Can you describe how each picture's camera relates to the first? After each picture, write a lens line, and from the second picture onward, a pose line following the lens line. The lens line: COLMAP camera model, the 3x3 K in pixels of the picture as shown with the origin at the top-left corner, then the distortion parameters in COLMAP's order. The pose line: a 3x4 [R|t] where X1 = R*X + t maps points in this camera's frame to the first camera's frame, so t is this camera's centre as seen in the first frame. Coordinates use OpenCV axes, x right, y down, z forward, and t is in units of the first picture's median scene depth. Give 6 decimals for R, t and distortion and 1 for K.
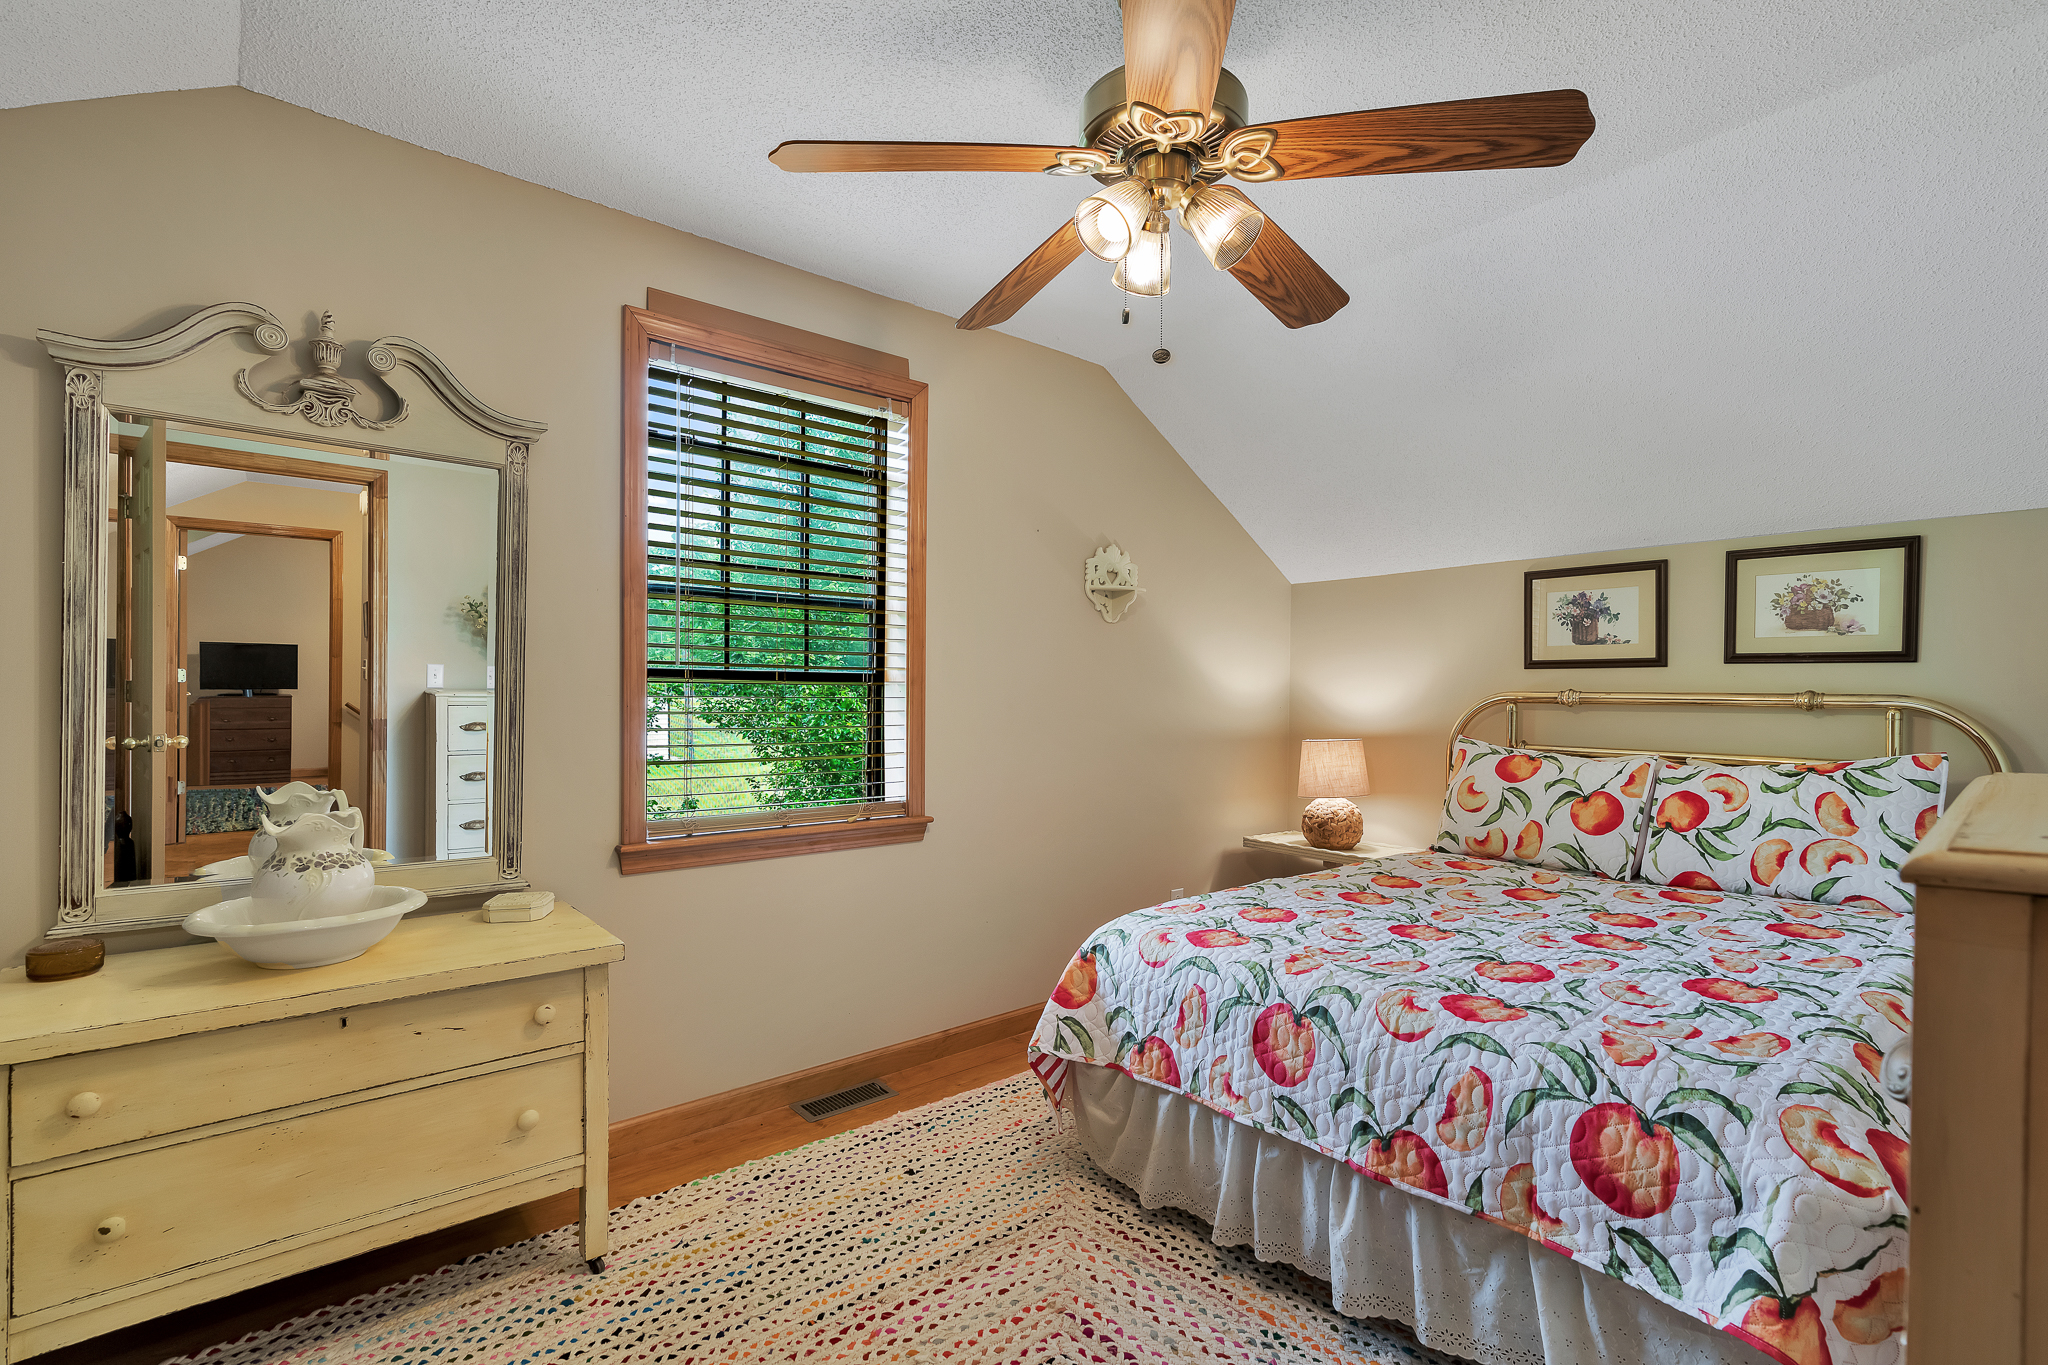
lens RADIAL K [[936.6, 0, 1020.7], [0, 936.6, 695.6], [0, 0, 1]] dist [-0.001844, 0.001248]
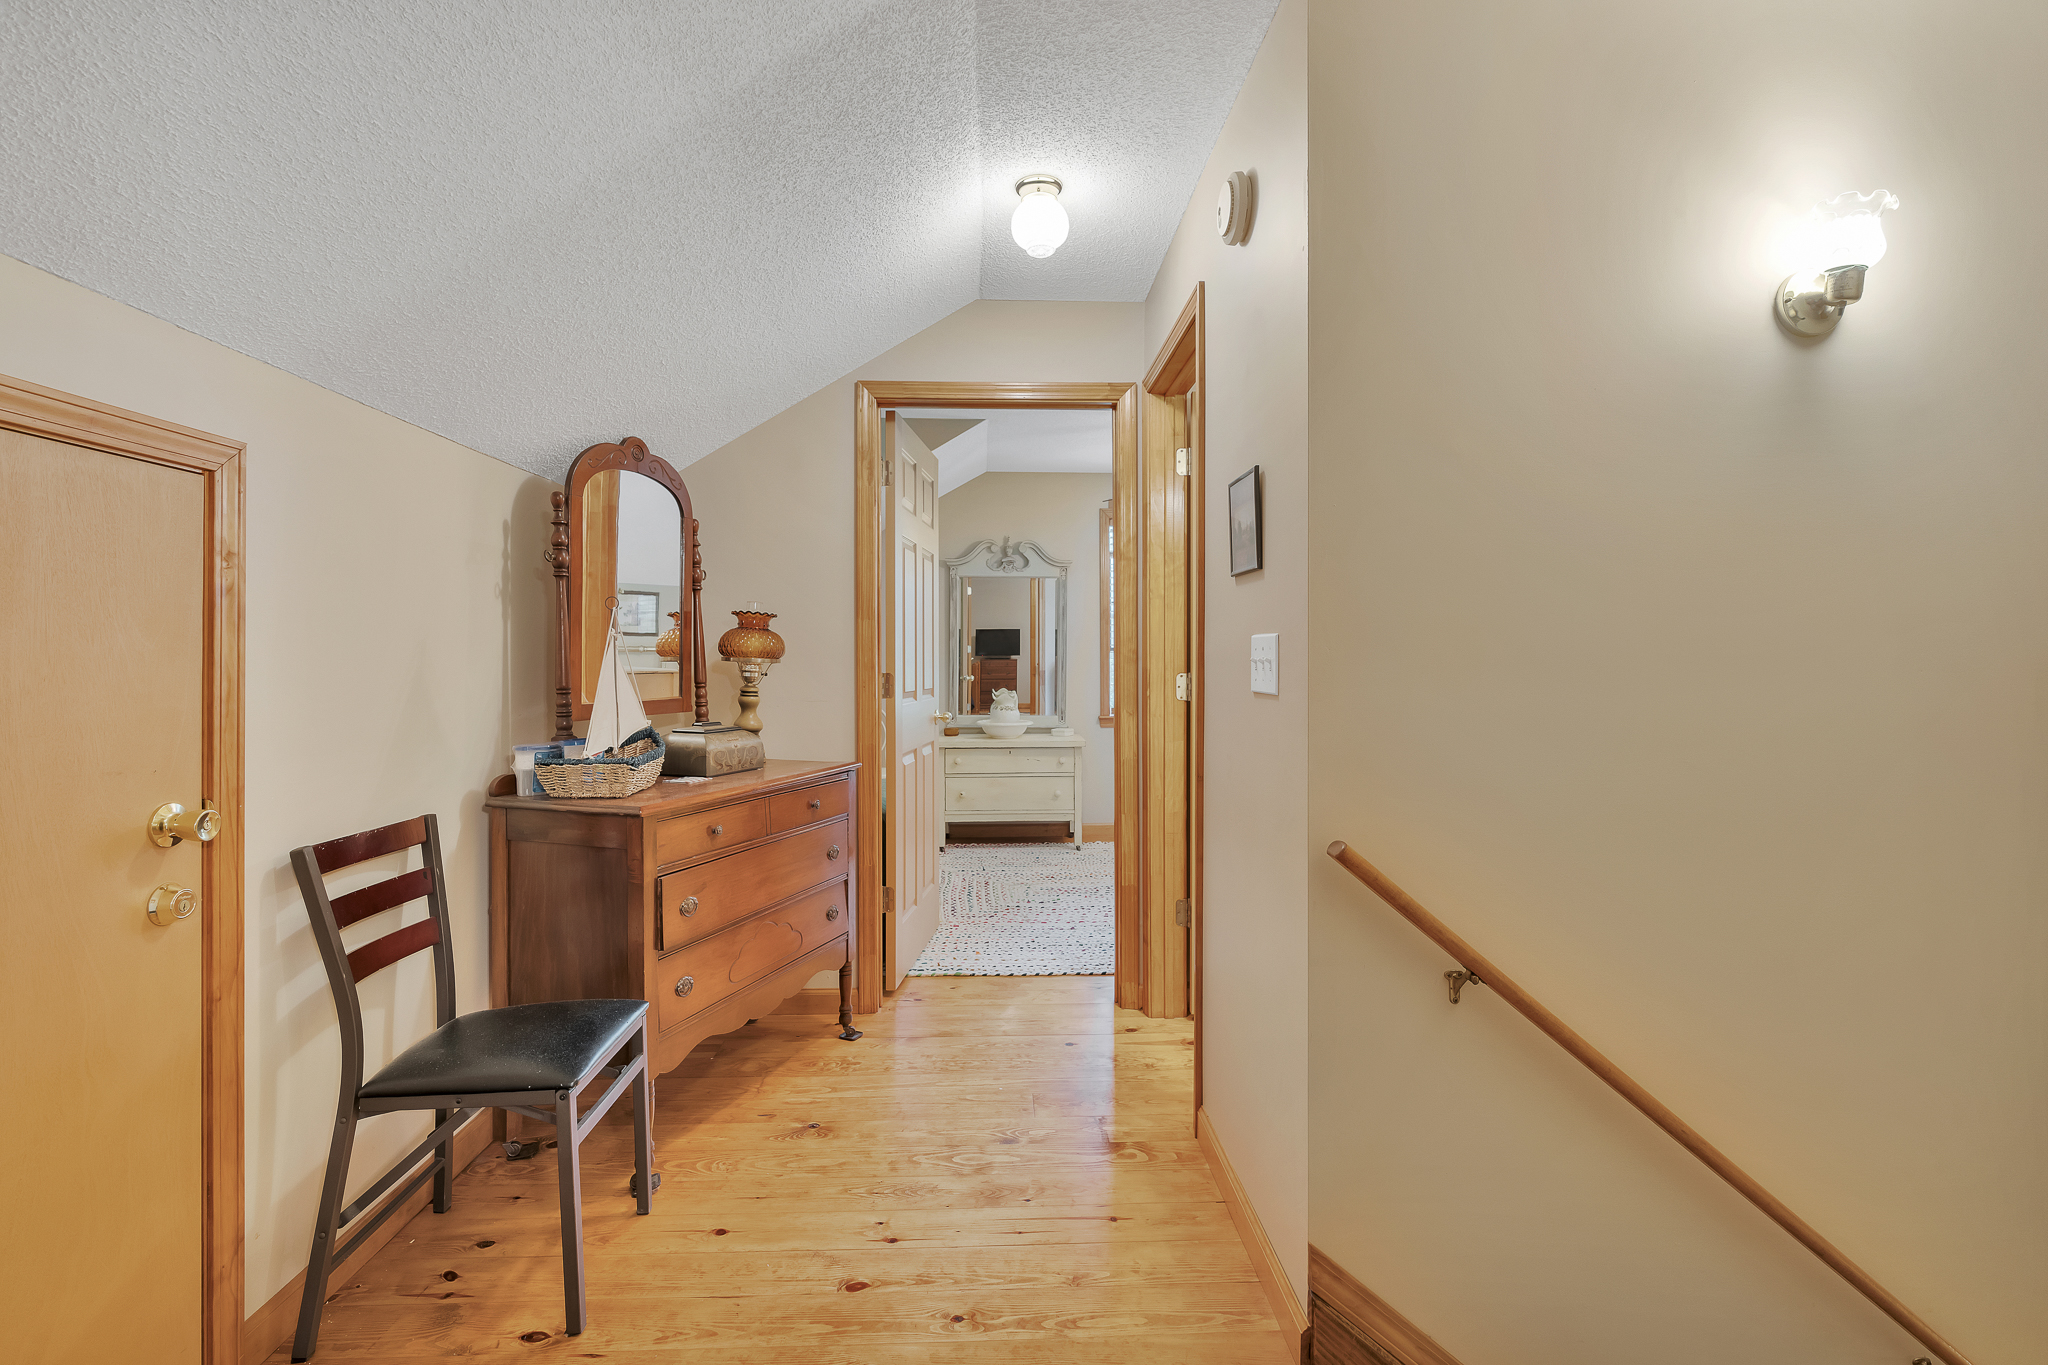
lens RADIAL K [[936.6, 0, 1025.1], [0, 936.6, 664.3], [0, 0, 1]] dist [-0.001844, 0.001248]
pose [[0.786601, 0.000198, -0.617461, 1.242960], [0.004429, 0.999972, 0.005964, 0.001588], [0.617445, -0.007426, 0.786579, -1.441239]]
